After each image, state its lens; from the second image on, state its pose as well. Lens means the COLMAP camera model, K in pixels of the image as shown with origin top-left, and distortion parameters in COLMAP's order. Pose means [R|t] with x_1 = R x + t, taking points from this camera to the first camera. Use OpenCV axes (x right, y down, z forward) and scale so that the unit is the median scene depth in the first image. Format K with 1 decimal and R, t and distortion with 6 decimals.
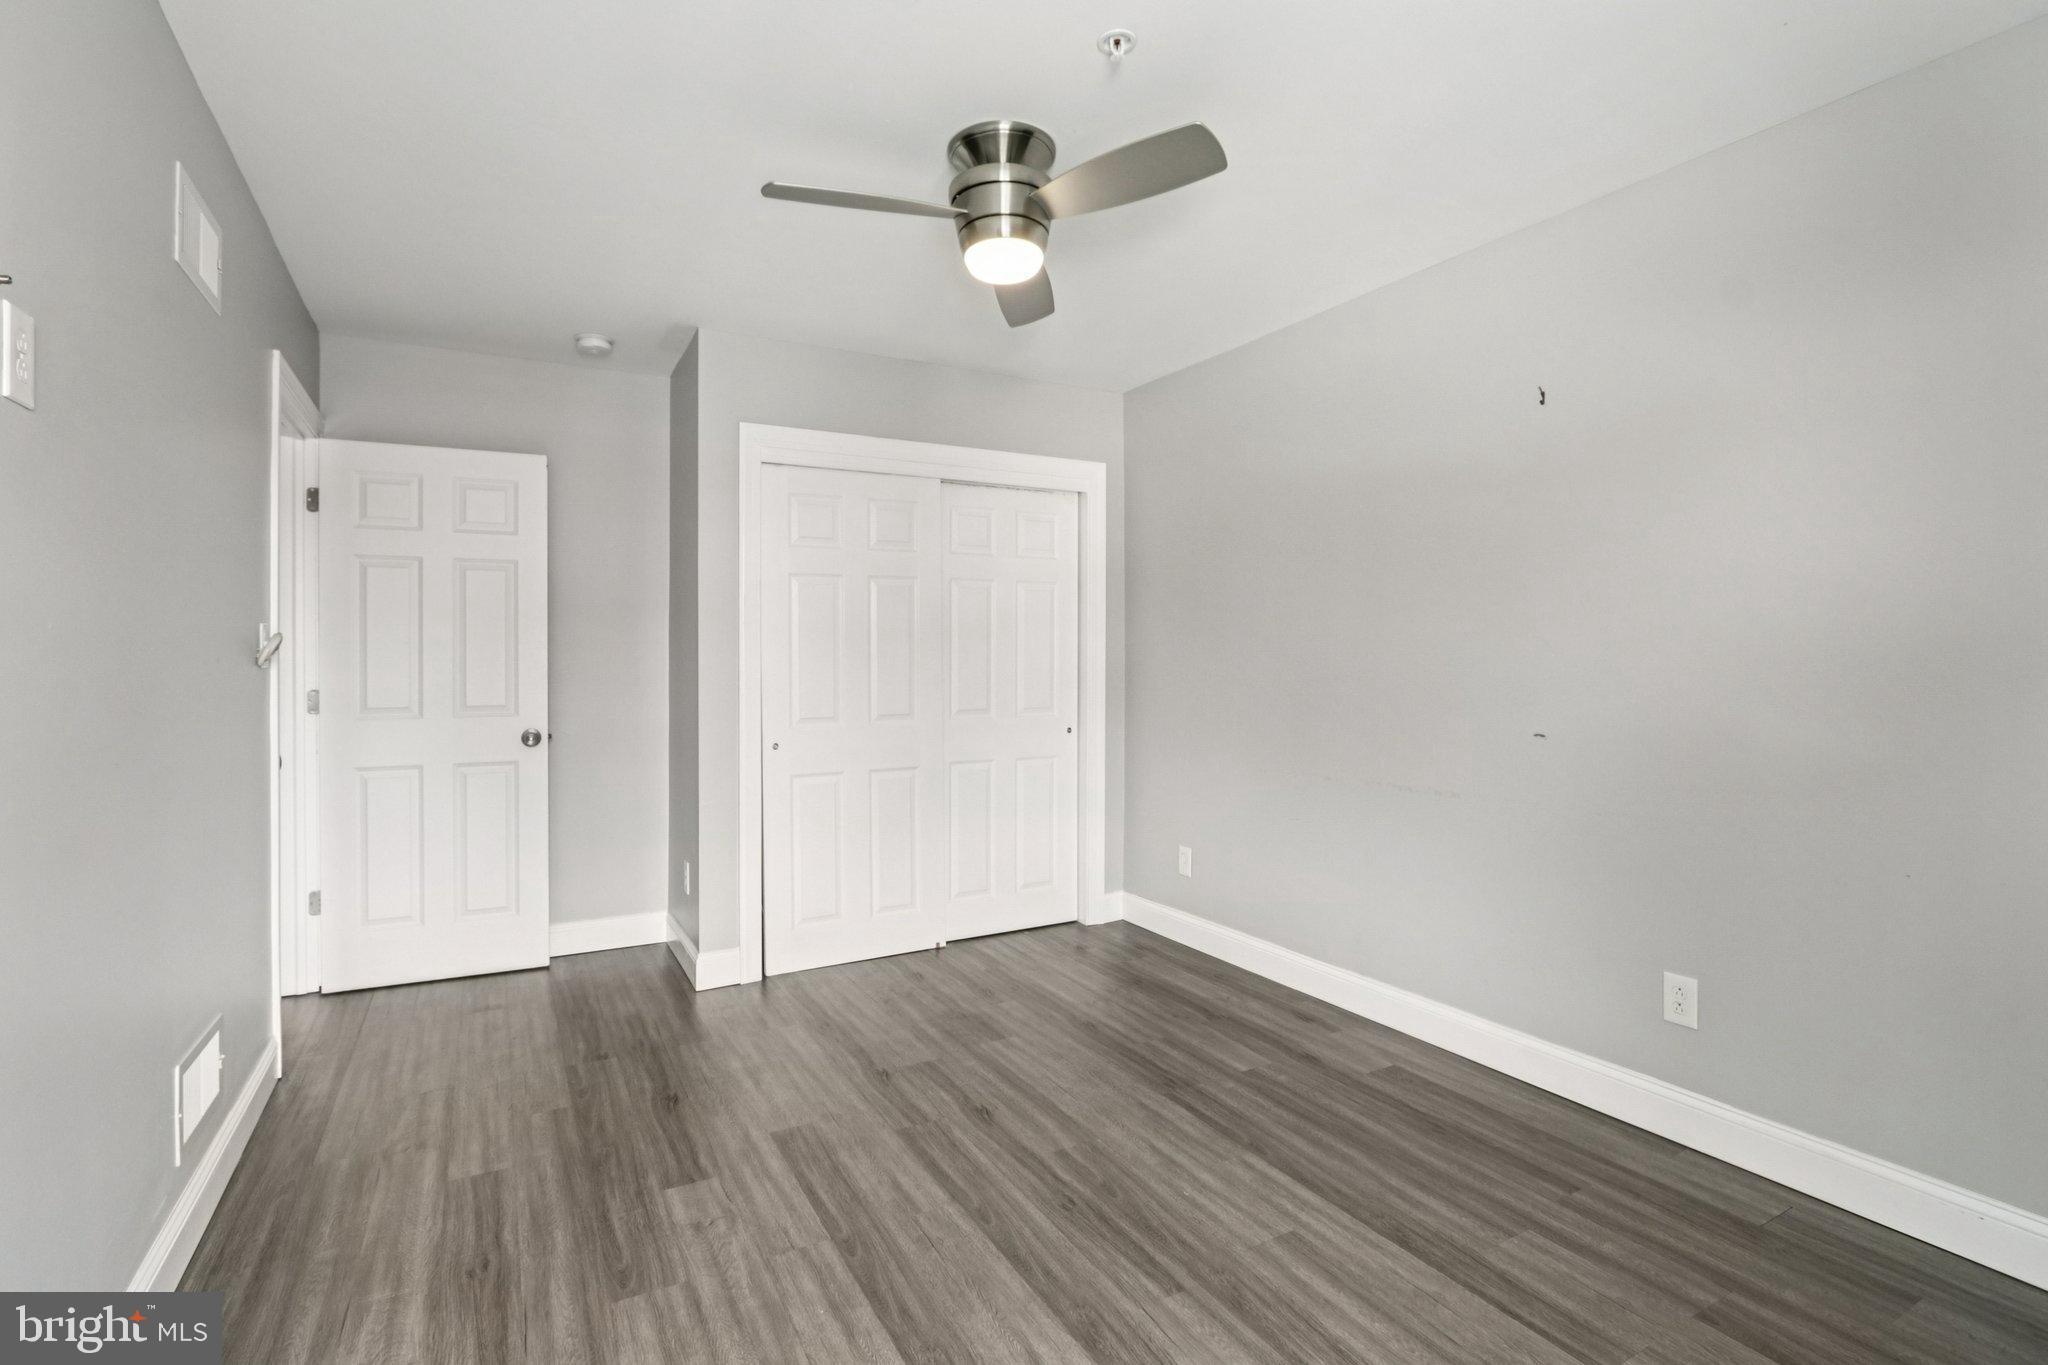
lens RADIAL K [[967.0, 0, 1009.8], [0, 967.0, 657.9], [0, 0, 1]] dist [-0.026021, 0.005562]
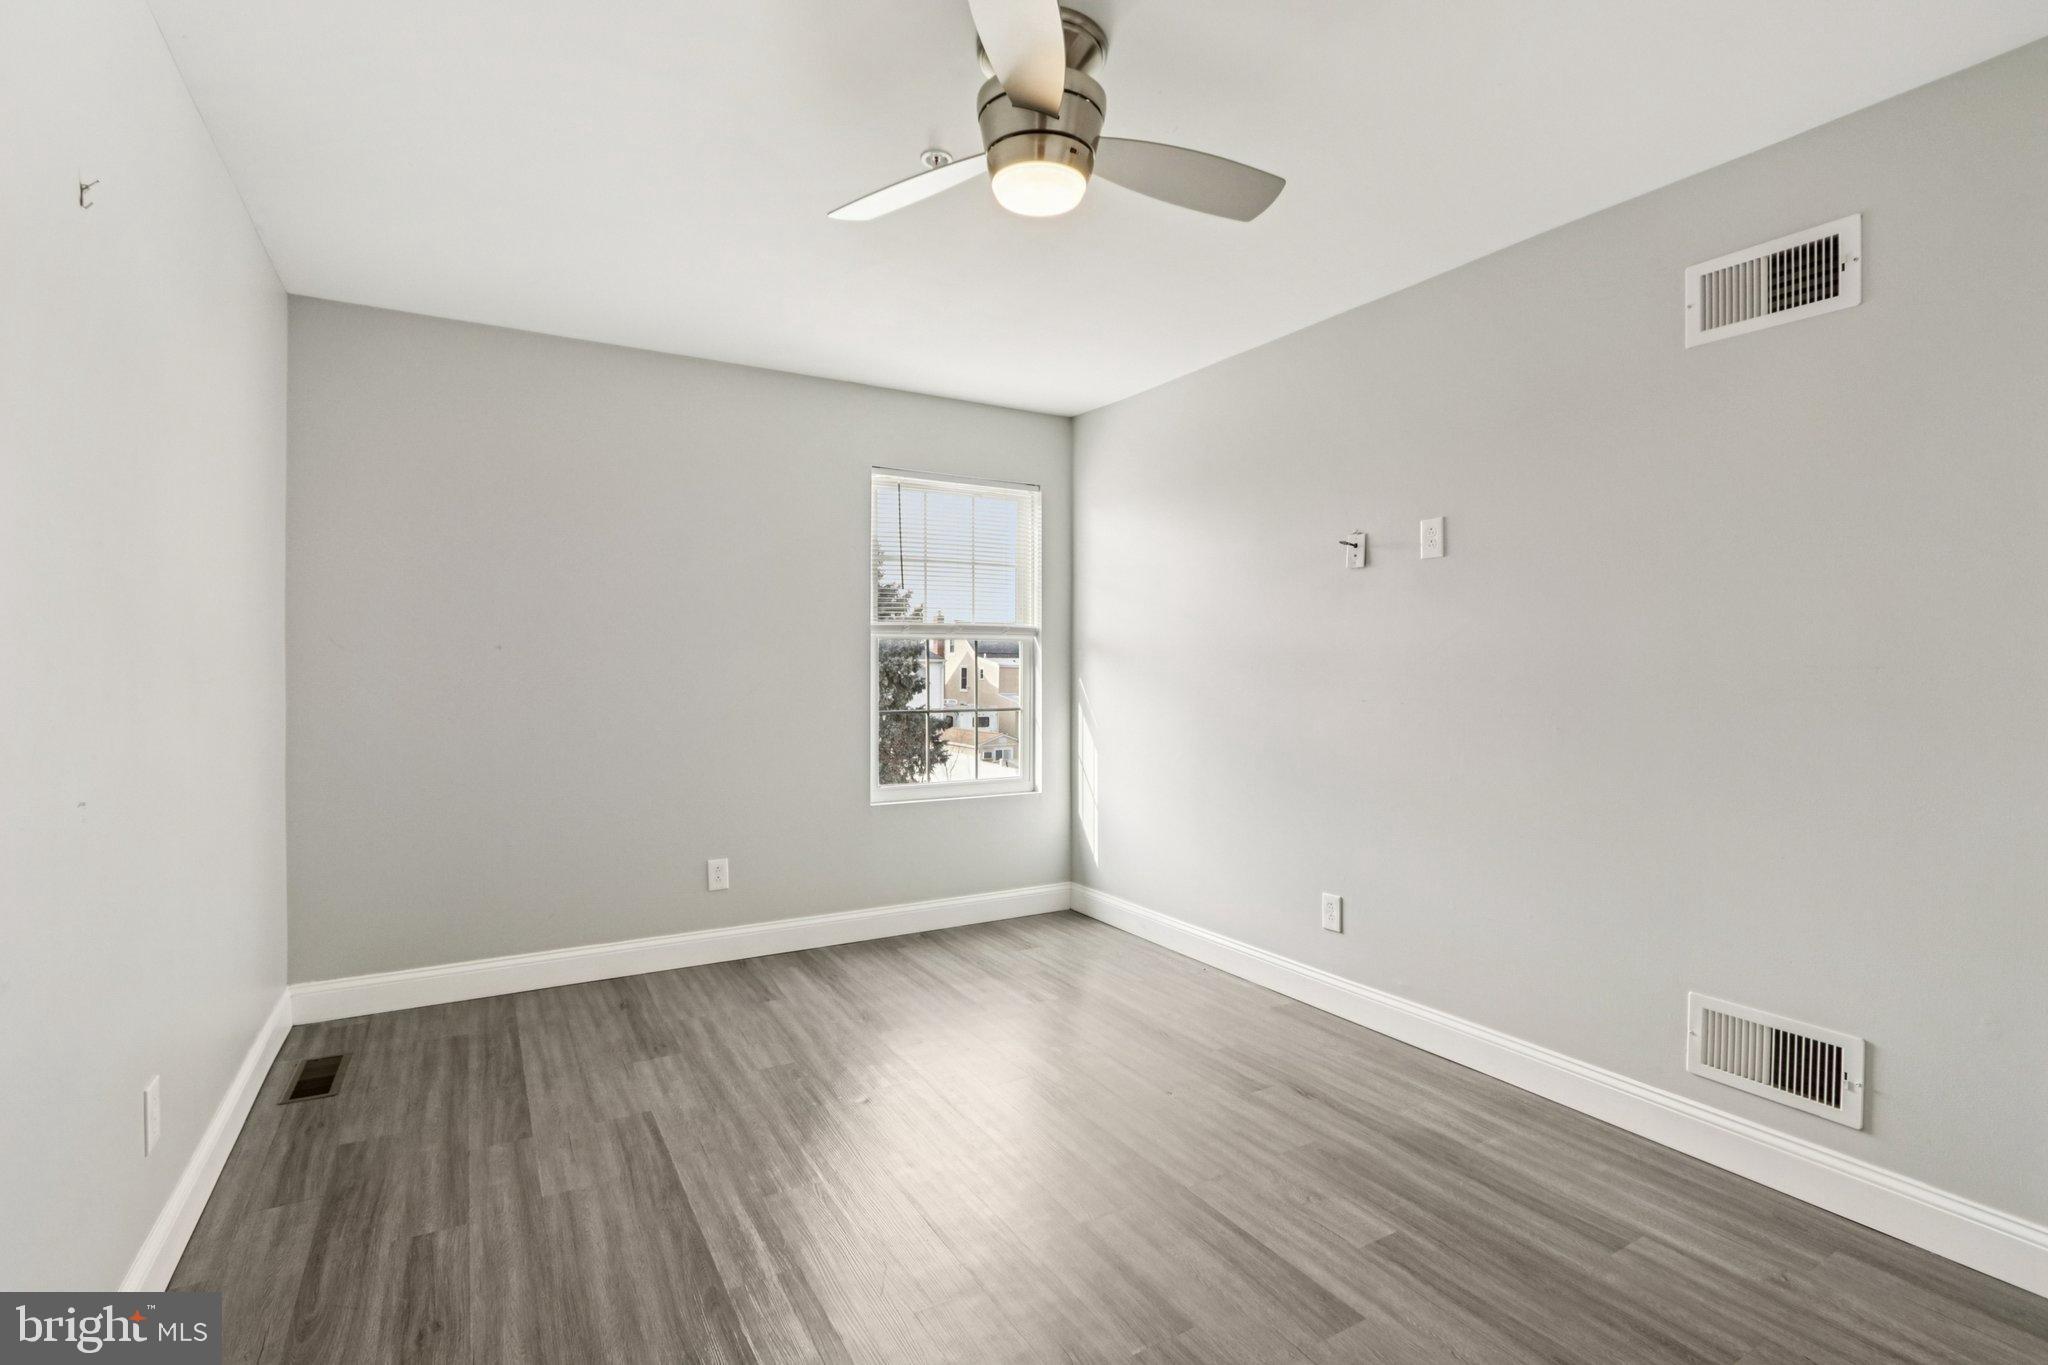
lens RADIAL K [[939.2, 0, 1024.0], [0, 939.2, 682.5], [0, 0, 1]] dist [-0.022845, 0.000643]
pose [[-0.999349, 0.000595, -0.036059, 0.035198], [-0.000045, 0.999842, 0.017760, 0.001212], [0.036064, 0.017751, -0.999192, 1.826886]]
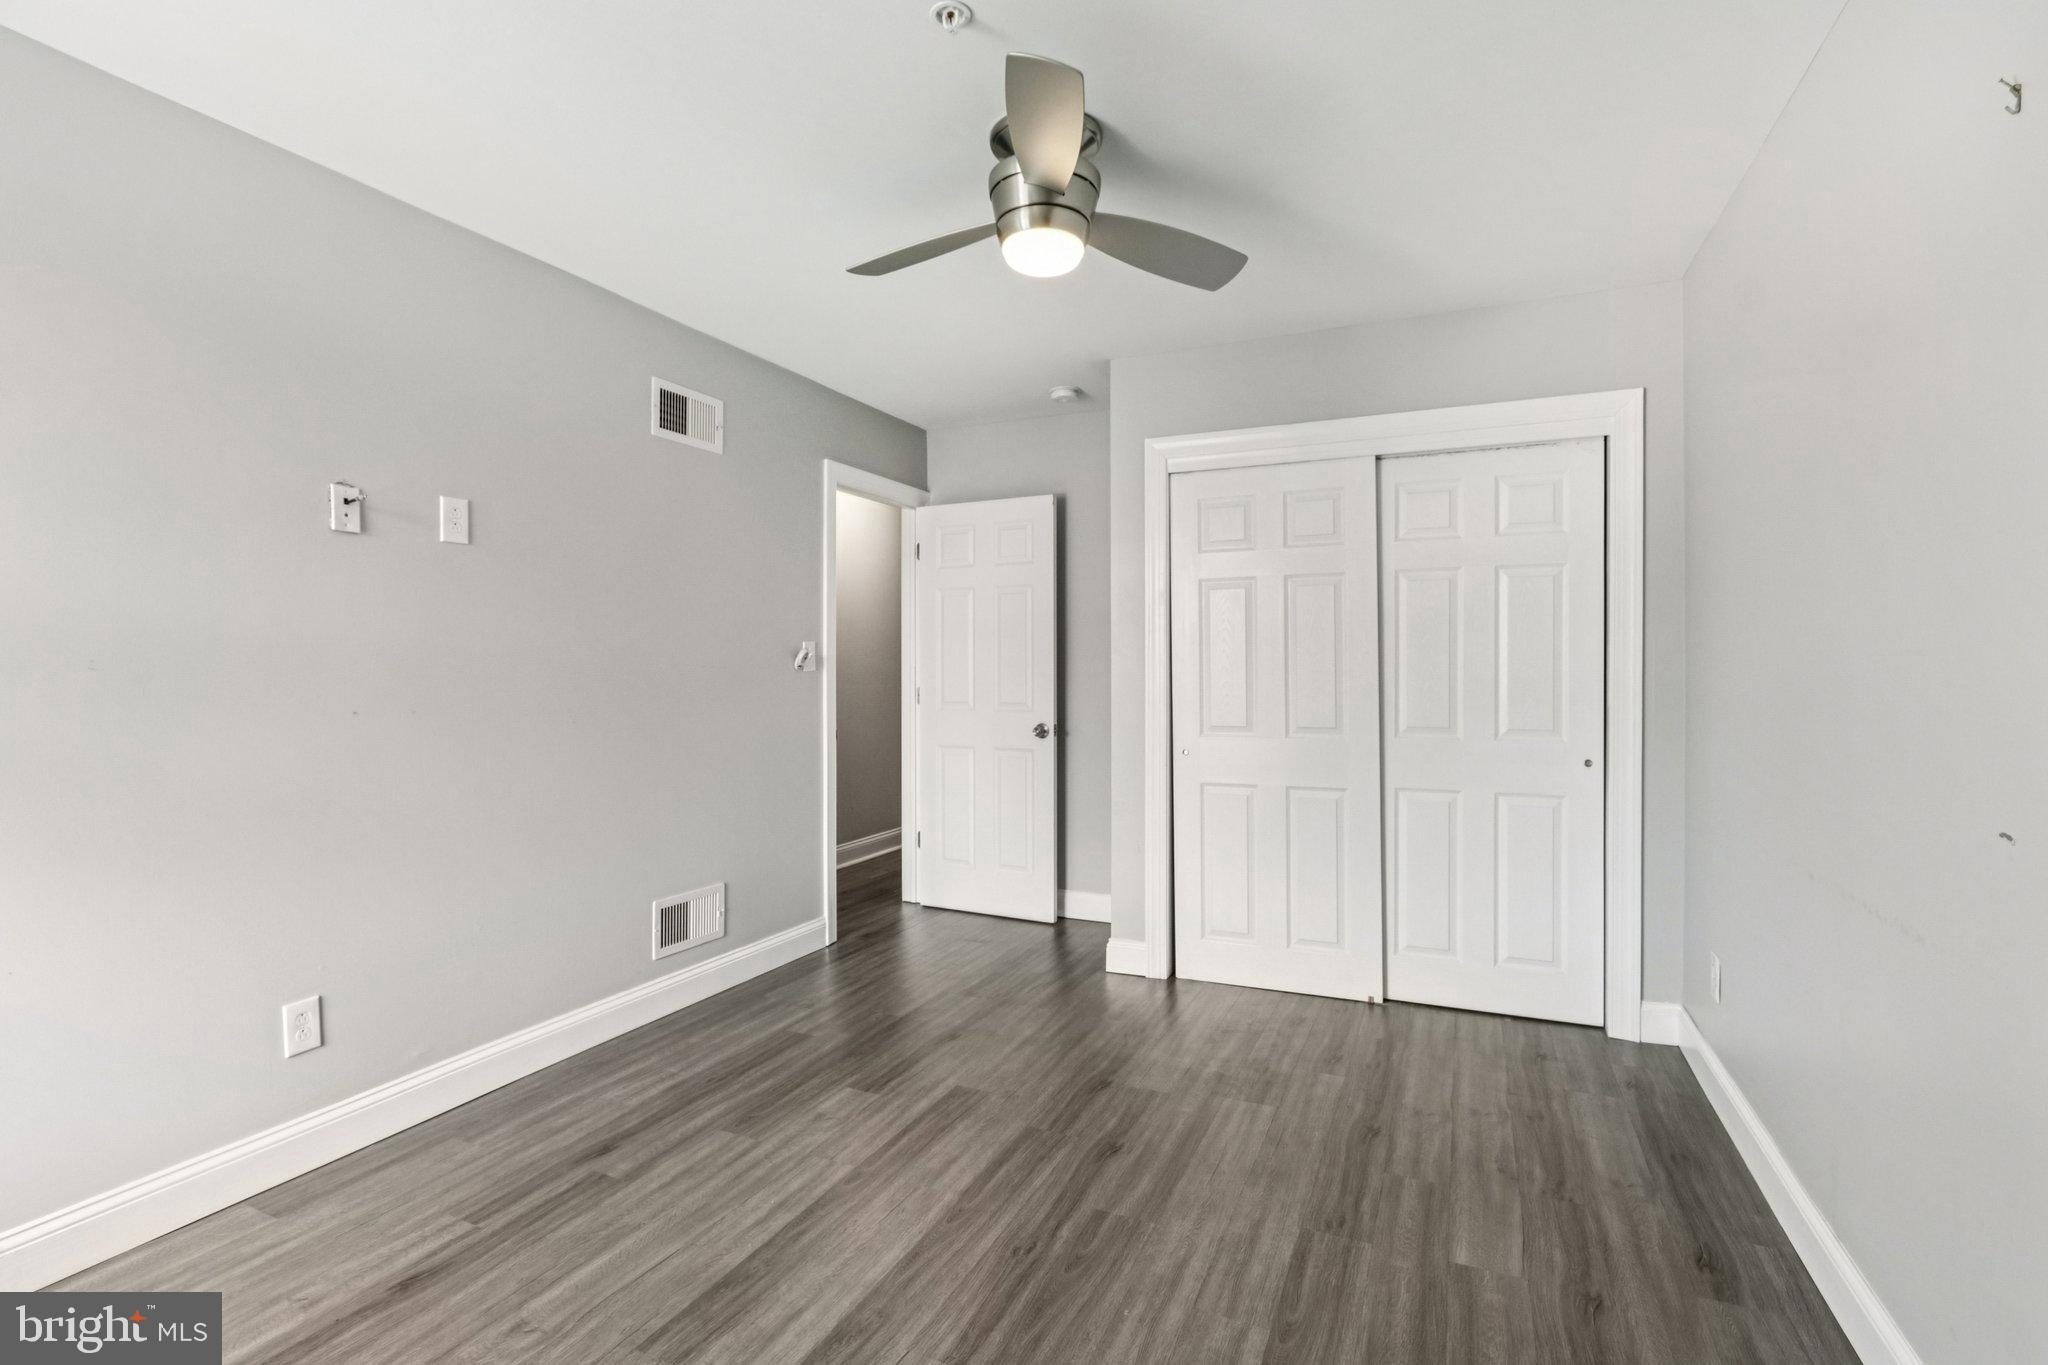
lens RADIAL K [[967.9, 0, 993.1], [0, 967.9, 660.1], [0, 0, 1]] dist [-0.016465, 0.000140]
pose [[0.579868, -0.002367, -0.814707, 0.760313], [-0.000710, 0.999994, -0.003411, -0.001631], [0.814710, 0.002556, 0.579863, 0.406172]]
